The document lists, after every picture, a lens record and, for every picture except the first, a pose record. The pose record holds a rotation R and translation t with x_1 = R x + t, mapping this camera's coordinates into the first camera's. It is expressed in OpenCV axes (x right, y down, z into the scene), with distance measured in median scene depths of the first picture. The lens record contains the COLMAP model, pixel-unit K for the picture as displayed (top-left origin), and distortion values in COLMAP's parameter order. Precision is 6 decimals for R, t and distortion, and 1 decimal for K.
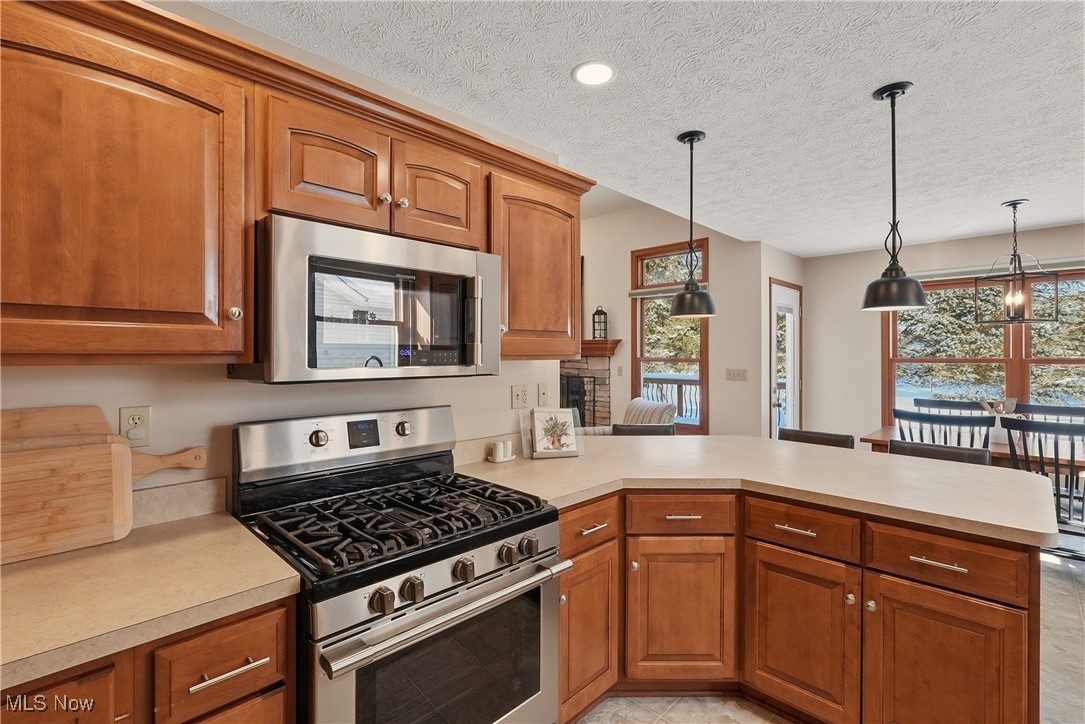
lens RADIAL K [[495.1, 0, 543.0], [0, 495.1, 353.4], [0, 0, 1]] dist [-0.005401, 0.000626]
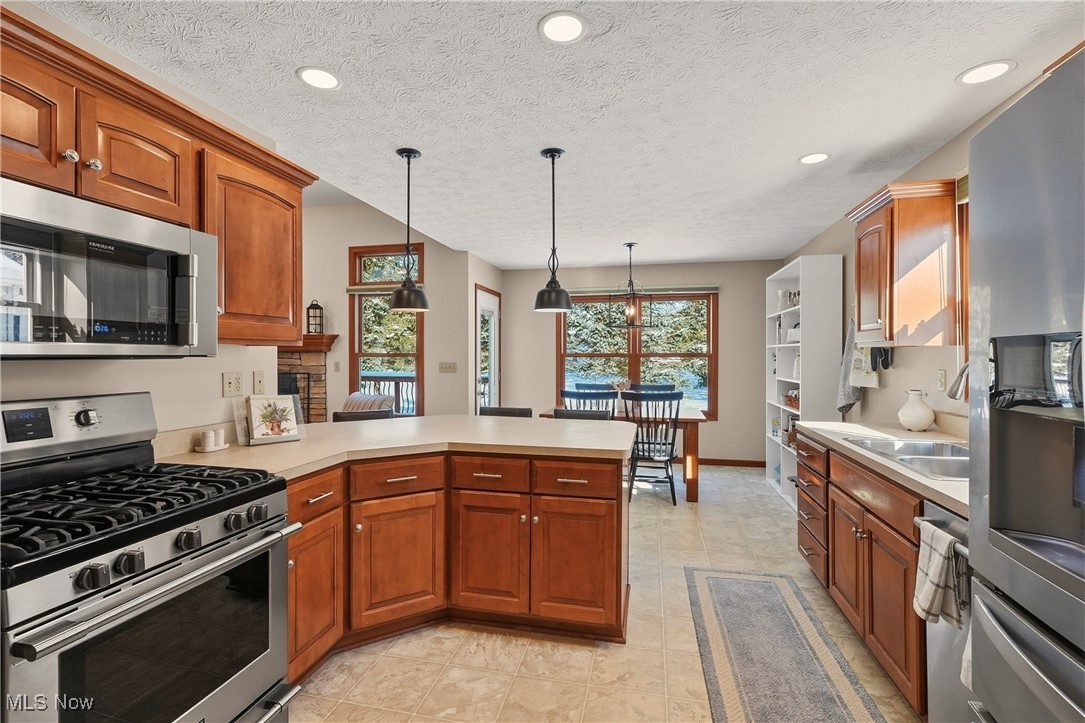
lens RADIAL K [[491.9, 0, 541.8], [0, 491.9, 359.0], [0, 0, 1]] dist [-0.003185, 0.001052]
pose [[0.849090, -0.002313, 0.528243, -0.041296], [-0.001994, 0.999969, 0.007582, 0.029954], [-0.528244, -0.007491, 0.849059, -0.135875]]
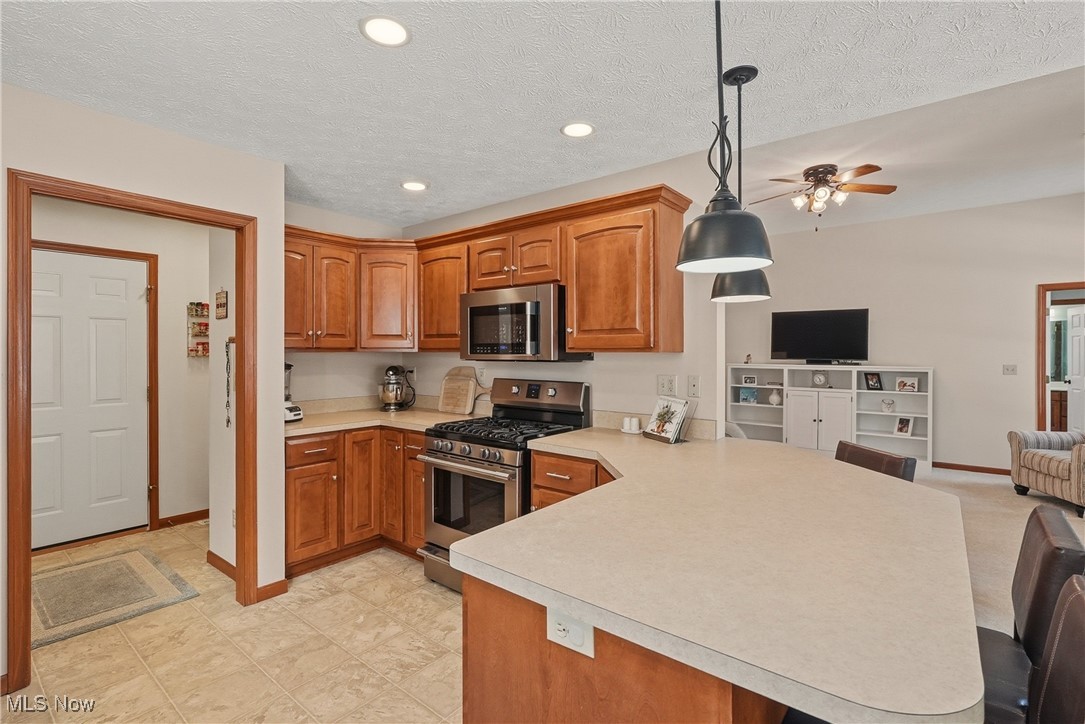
lens RADIAL K [[497.1, 0, 541.8], [0, 497.1, 354.6], [0, 0, 1]] dist [-0.004985, 0.001513]
pose [[0.102523, 0.003964, -0.994723, 1.099990], [-0.000241, 0.999992, 0.003960, 0.012620], [0.994731, -0.000166, 0.102524, 0.615023]]
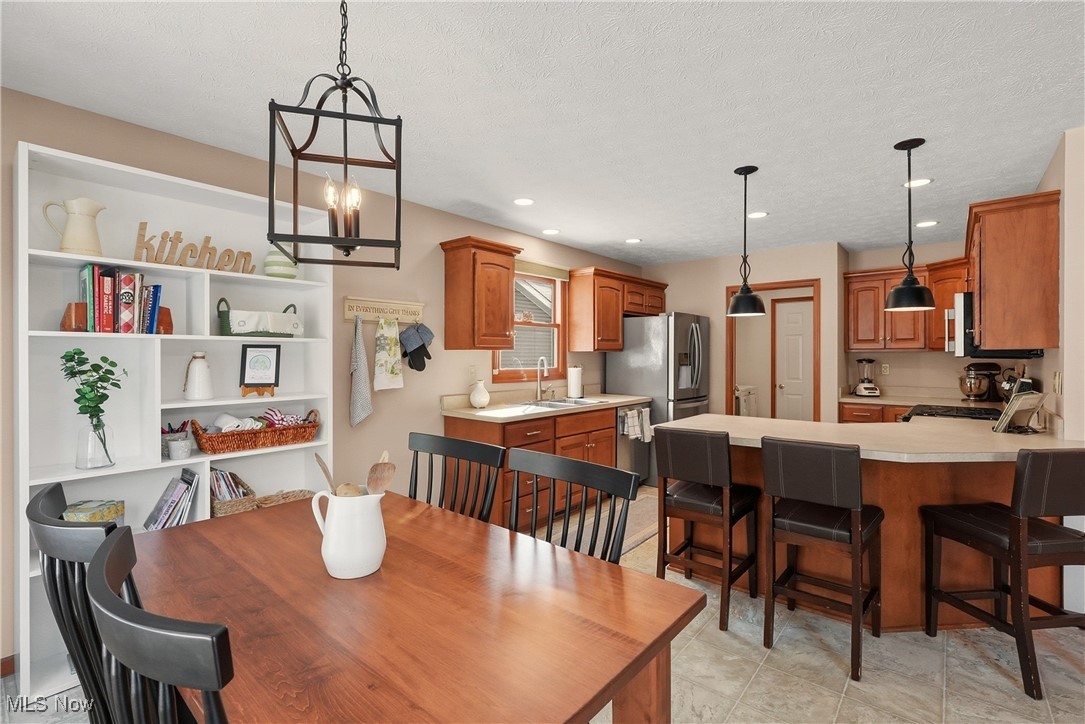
lens RADIAL K [[492.7, 0, 541.5], [0, 492.7, 356.8], [0, 0, 1]] dist [-0.004751, 0.001426]
pose [[-0.997024, 0.002186, -0.077057, 1.224824], [0.002124, 0.999997, 0.000892, 0.028027], [0.077059, 0.000726, -0.997026, 2.074674]]
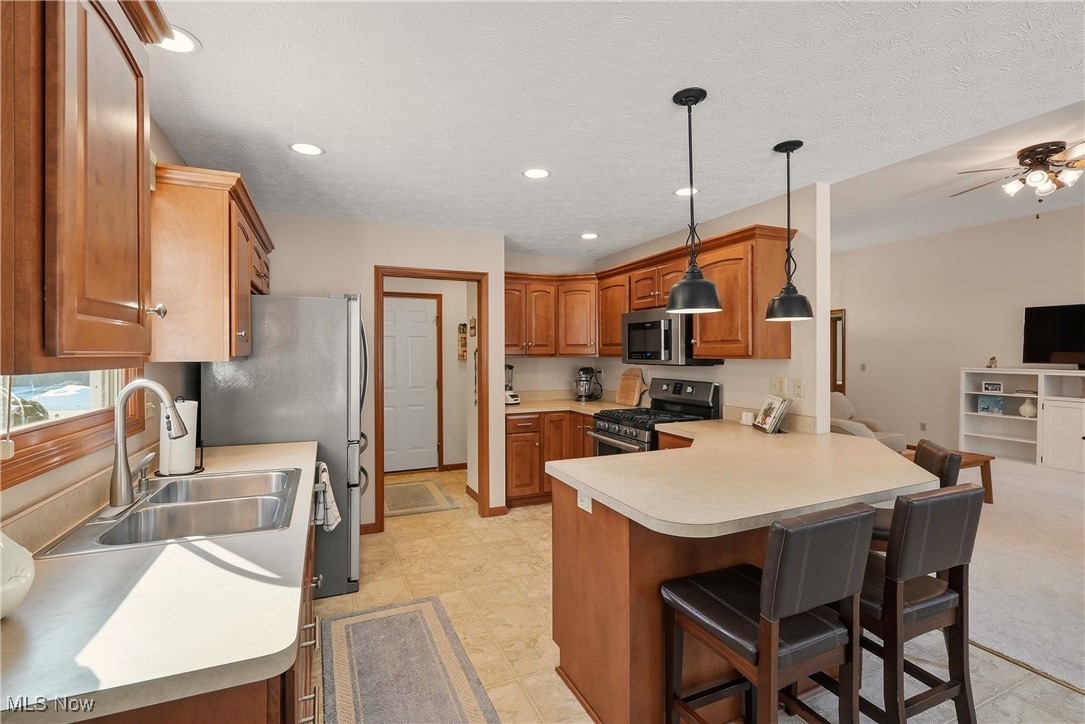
lens RADIAL K [[492.7, 0, 541.5], [0, 492.7, 356.8], [0, 0, 1]] dist [-0.004751, 0.001426]
pose [[-0.369447, 0.007667, -0.929220, 1.495782], [0.003853, 0.999970, 0.006718, -0.005298], [0.929244, -0.001099, -0.369466, 0.924922]]
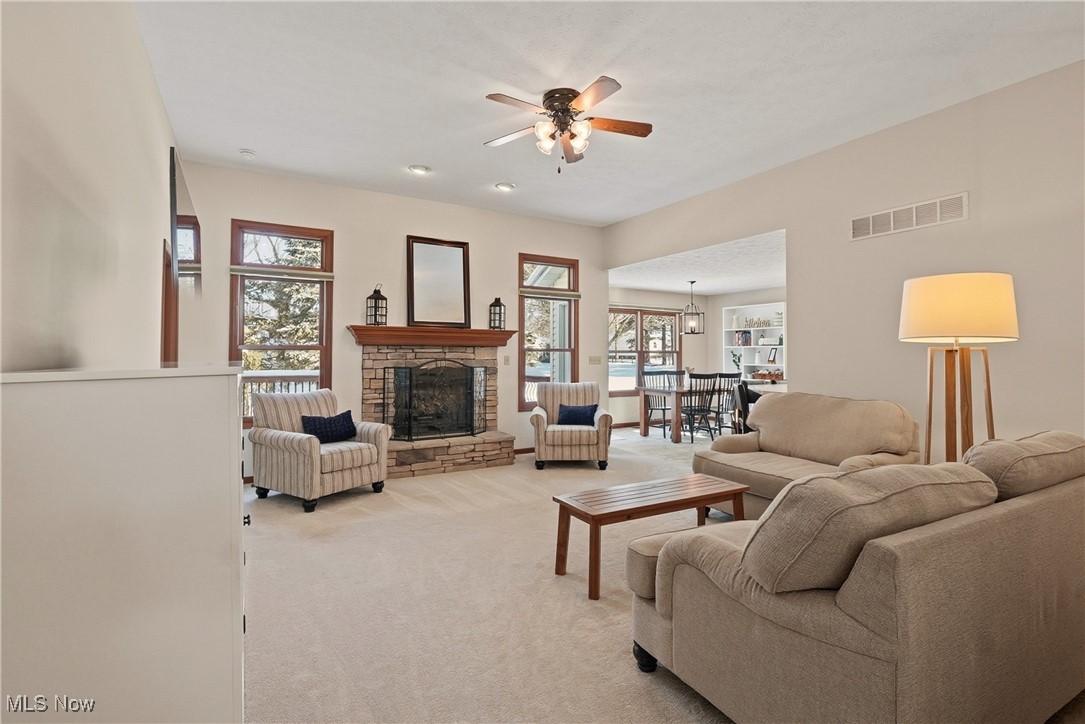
lens RADIAL K [[505.8, 0, 542.9], [0, 505.8, 341.1], [0, 0, 1]] dist [-0.009604, 0.000148]
pose [[0.254106, 0.029834, 0.966716, -2.182757], [-0.004294, 0.999549, -0.029718, 0.064830], [-0.967167, 0.003401, 0.254120, 1.580412]]
